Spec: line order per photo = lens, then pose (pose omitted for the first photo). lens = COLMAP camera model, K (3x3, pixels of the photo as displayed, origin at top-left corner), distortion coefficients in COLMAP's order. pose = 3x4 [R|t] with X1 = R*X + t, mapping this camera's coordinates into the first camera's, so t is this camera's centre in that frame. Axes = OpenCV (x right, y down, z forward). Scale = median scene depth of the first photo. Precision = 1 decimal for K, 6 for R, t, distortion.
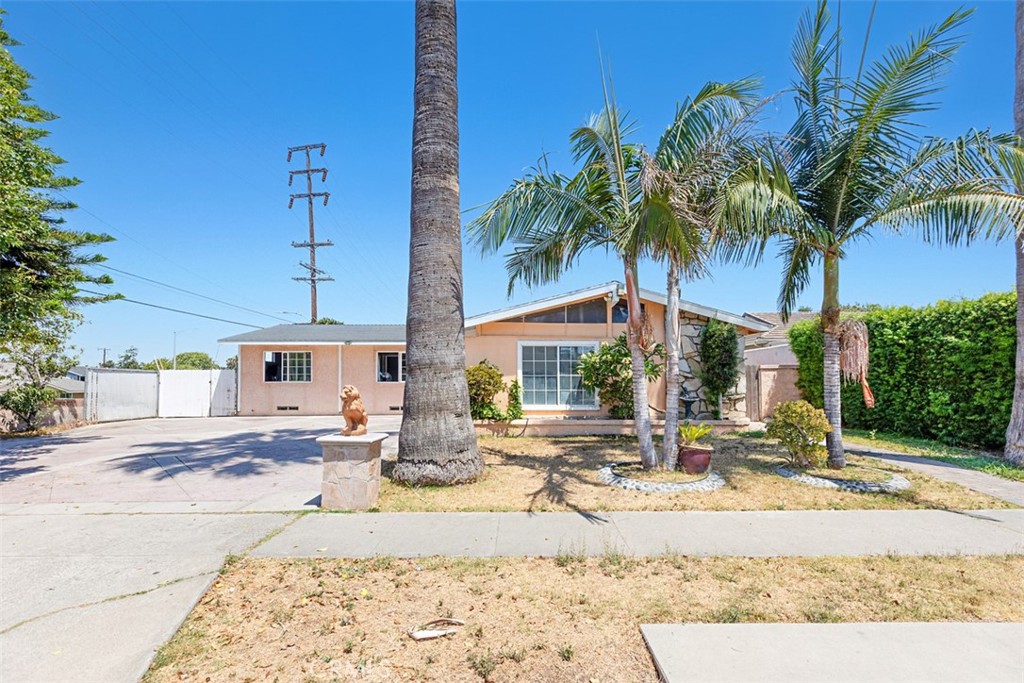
lens RADIAL K [[455.0, 0, 527.9], [0, 455.0, 375.8], [0, 0, 1]] dist [-0.000689, 0.000919]
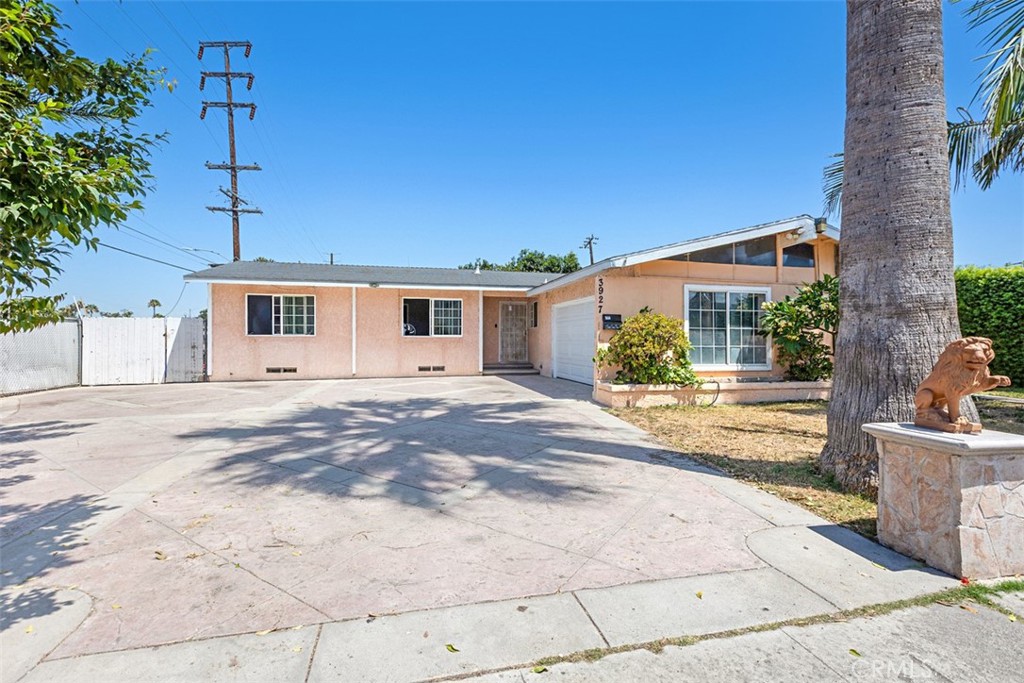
lens RADIAL K [[455.0, 0, 512.4], [0, 455.0, 343.8], [0, 0, 1]] dist [-0.000689, 0.000919]
pose [[0.977447, 0.000473, 0.211181, -0.479716], [-0.006162, 0.999636, 0.026280, 0.008311], [-0.211092, -0.026988, 0.977094, 0.281079]]
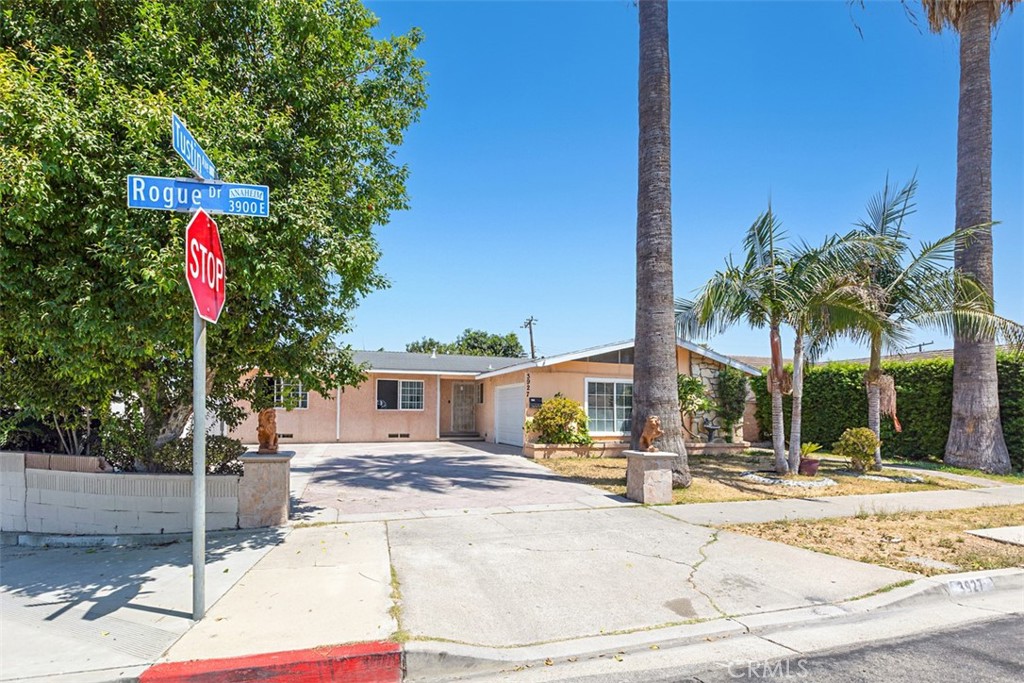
lens RADIAL K [[488.5, 0, 478.4], [0, 488.5, 407.0], [0, 0, 1]] dist [-0.000744, -0.000481]
pose [[0.963725, 0.013004, 0.266580, -0.617850], [-0.015397, 0.999858, 0.006890, -0.004439], [-0.266452, -0.010745, 0.963788, -0.144609]]
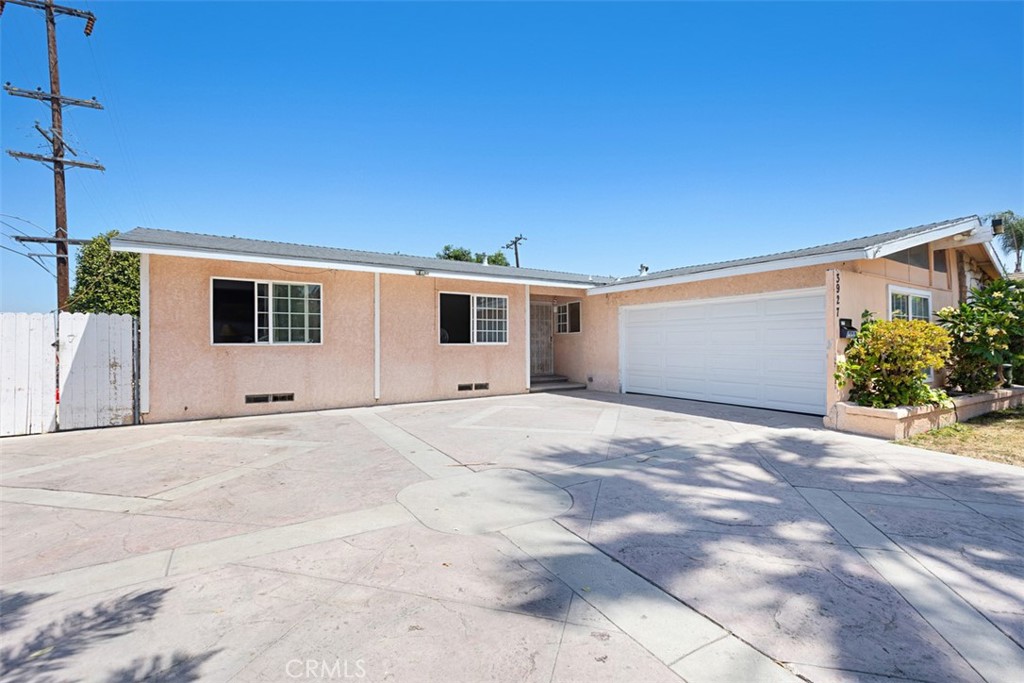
lens RADIAL K [[455.0, 0, 503.3], [0, 455.0, 343.0], [0, 0, 1]] dist [-0.000689, 0.000919]
pose [[0.861767, -0.000411, 0.507304, -0.856563], [-0.007765, 0.999872, 0.014002, 0.005821], [-0.507245, -0.016006, 0.861653, 0.697346]]
